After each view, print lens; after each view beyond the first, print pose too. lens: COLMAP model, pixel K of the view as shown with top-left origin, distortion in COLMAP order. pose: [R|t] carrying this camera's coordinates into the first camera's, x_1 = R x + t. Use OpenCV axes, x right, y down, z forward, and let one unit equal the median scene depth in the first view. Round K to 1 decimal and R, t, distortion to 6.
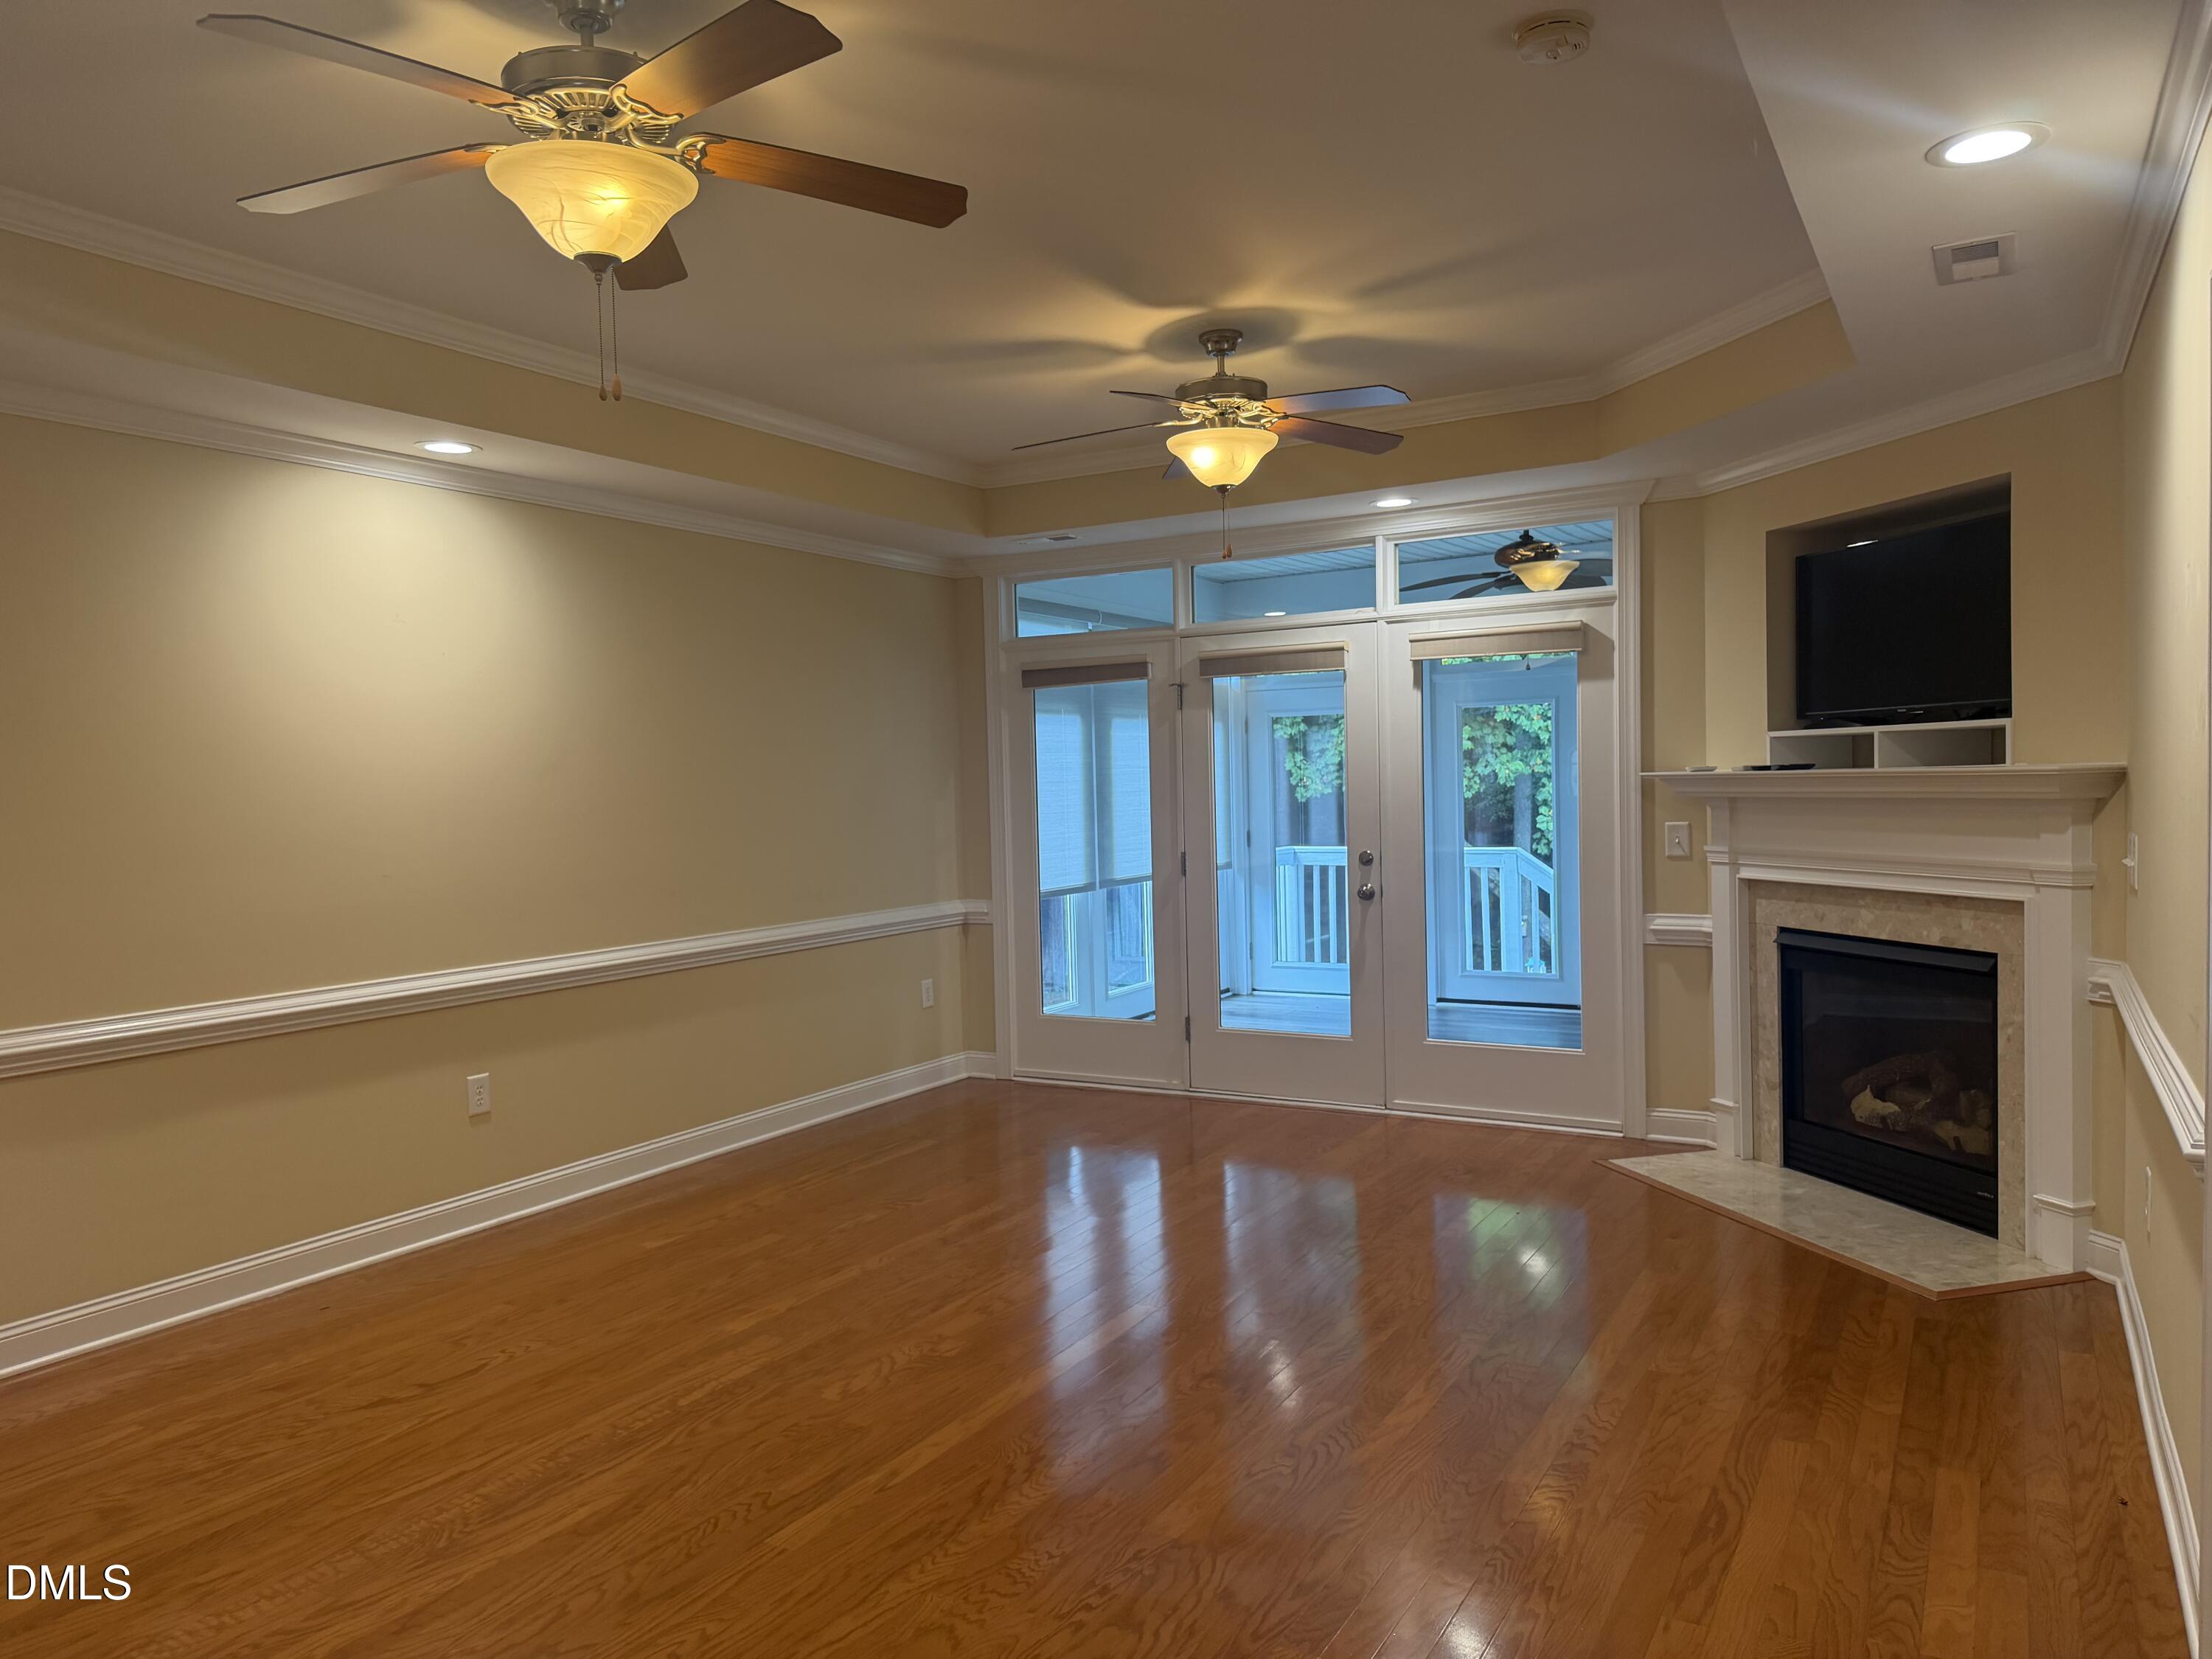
lens RADIAL K [[1535.3, 0, 1103.2], [0, 1535.3, 831.7], [0, 0, 1]] dist [0.000399, 0.000010]
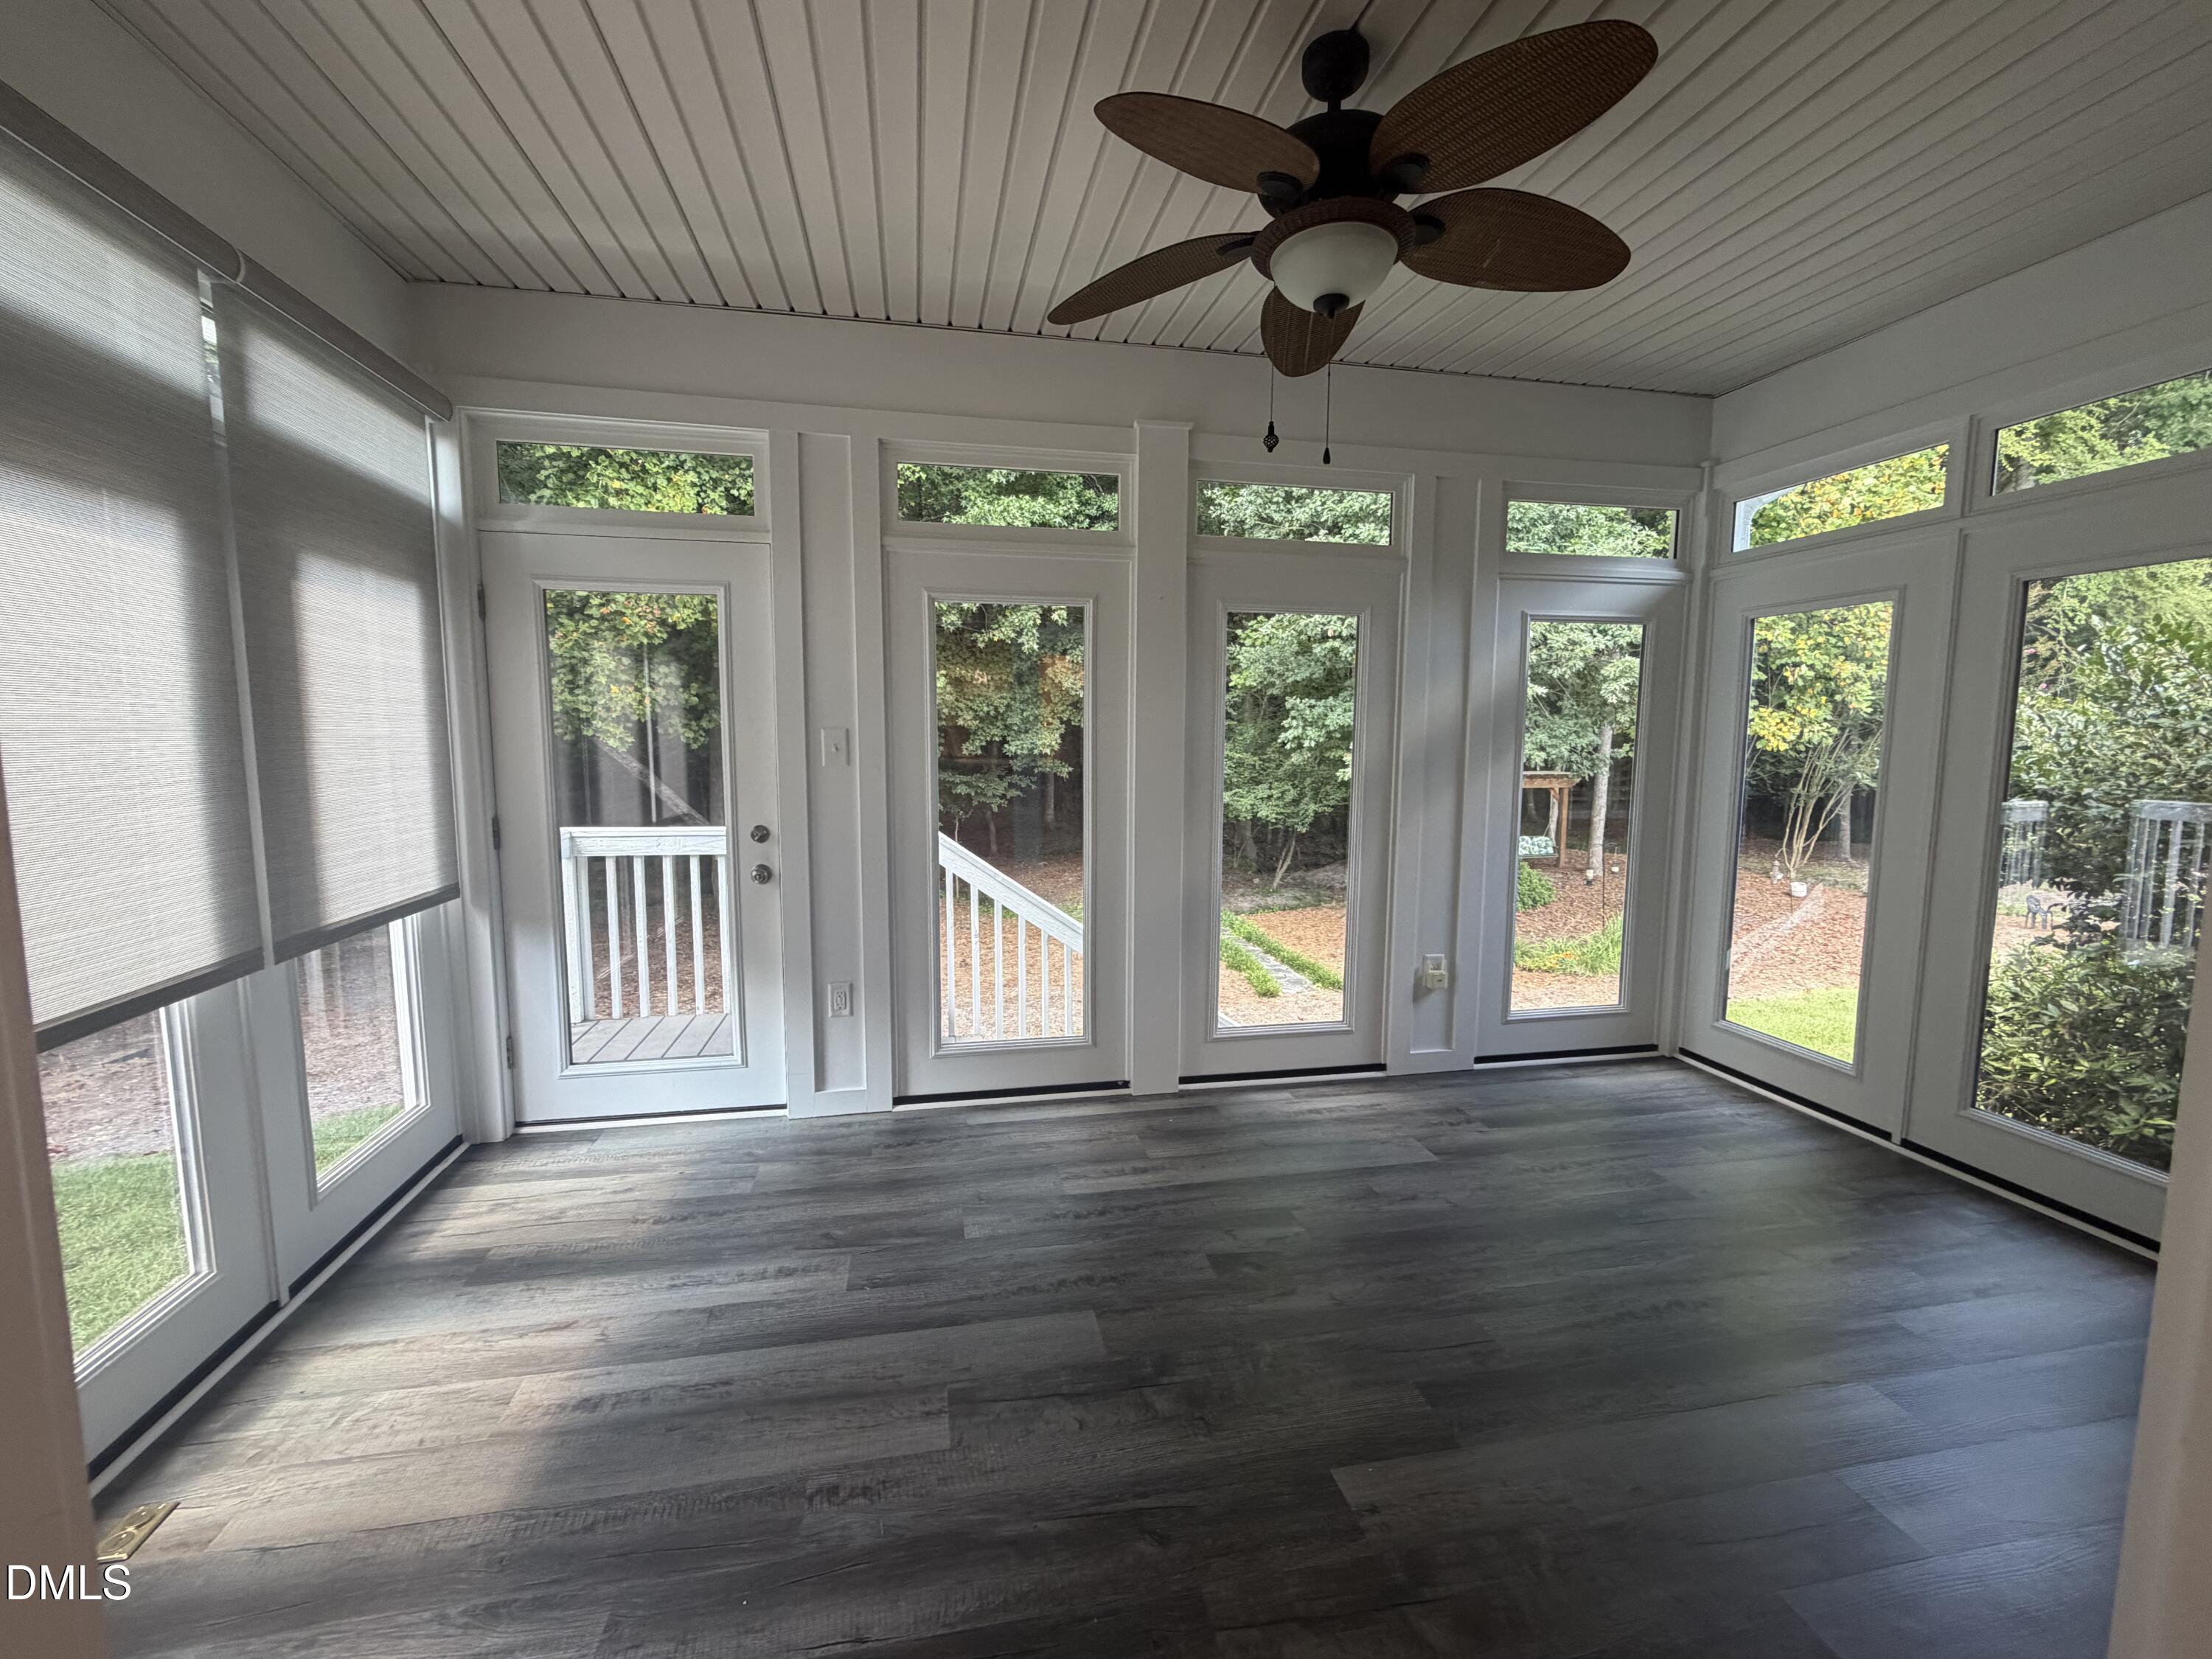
lens RADIAL K [[915.8, 0, 1101.0], [0, 915.8, 829.3], [0, 0, 1]] dist [-0.002734, 0.000046]
pose [[0.749261, -0.033669, 0.661418, 0.041035], [-0.008691, 0.998121, 0.060654, -0.013534], [-0.662217, -0.051194, 0.747561, 0.587201]]
